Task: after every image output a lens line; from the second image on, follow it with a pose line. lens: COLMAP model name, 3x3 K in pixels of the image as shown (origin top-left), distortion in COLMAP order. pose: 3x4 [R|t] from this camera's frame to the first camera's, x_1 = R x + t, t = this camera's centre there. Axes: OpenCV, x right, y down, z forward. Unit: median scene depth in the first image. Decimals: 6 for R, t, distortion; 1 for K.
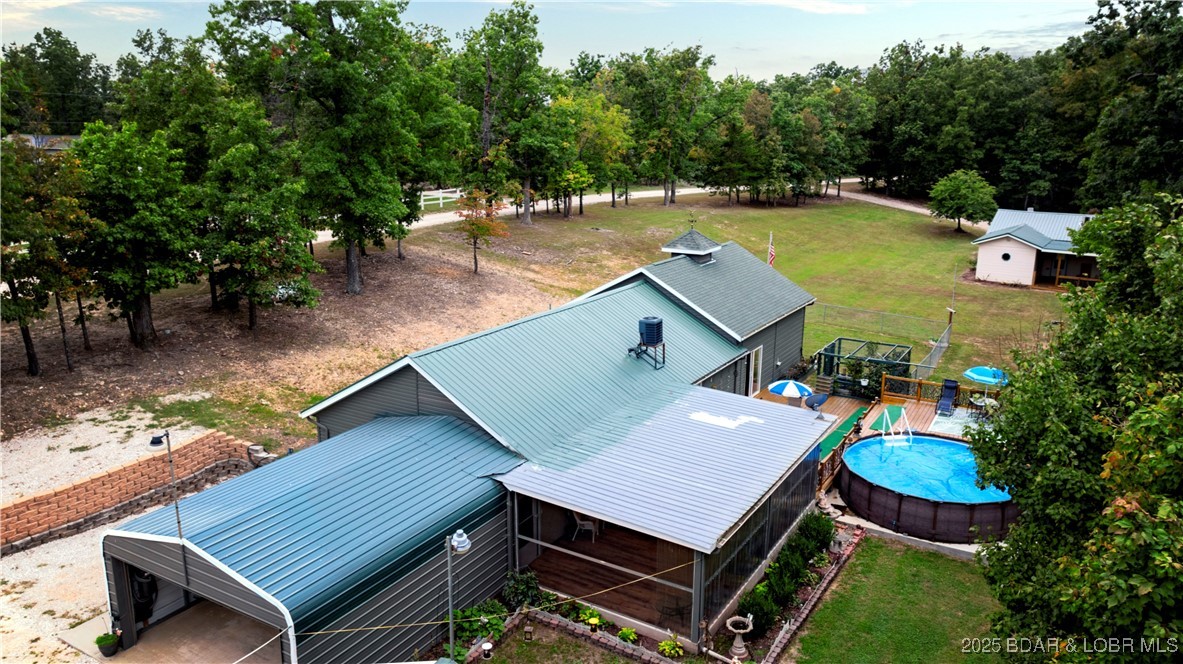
lens RADIAL K [[829.3, 0, 591.2], [0, 829.3, 330.7], [0, 0, 1]] dist [-0.024505, 0.039591]
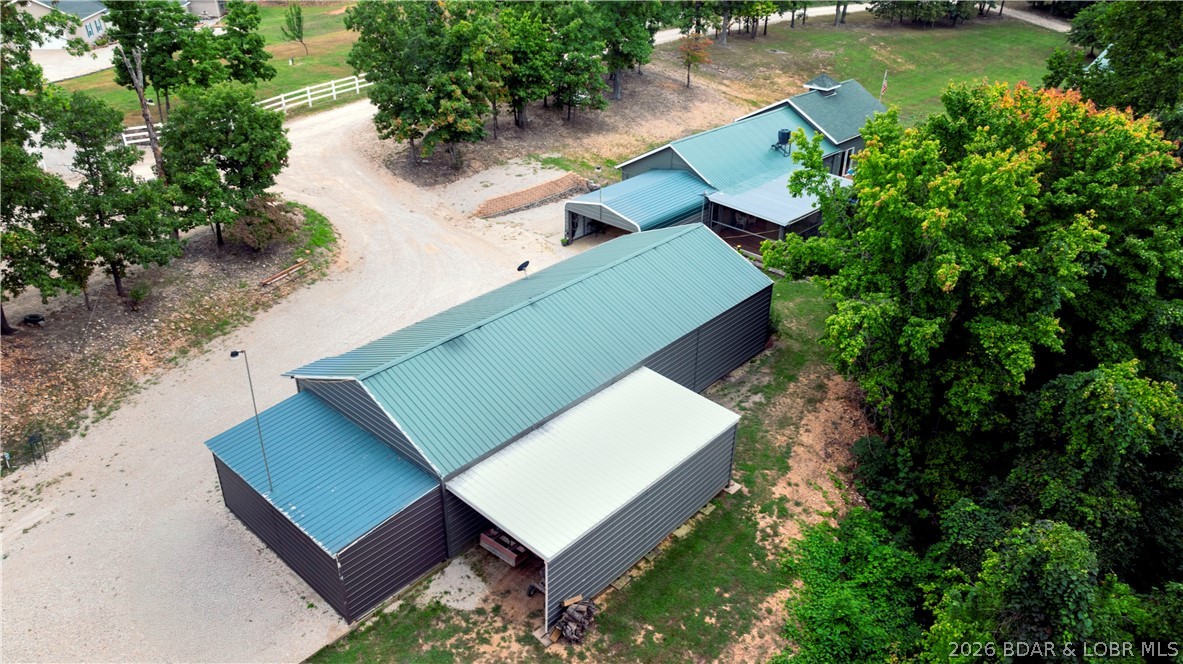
lens RADIAL K [[829.3, 0, 594.5], [0, 829.3, 336.5], [0, 0, 1]] dist [-0.024505, 0.039591]
pose [[0.976929, 0.105041, -0.185949, 0.039617], [-0.052518, 0.962106, 0.267571, -0.038358], [0.207009, -0.251633, 0.945425, -0.915425]]
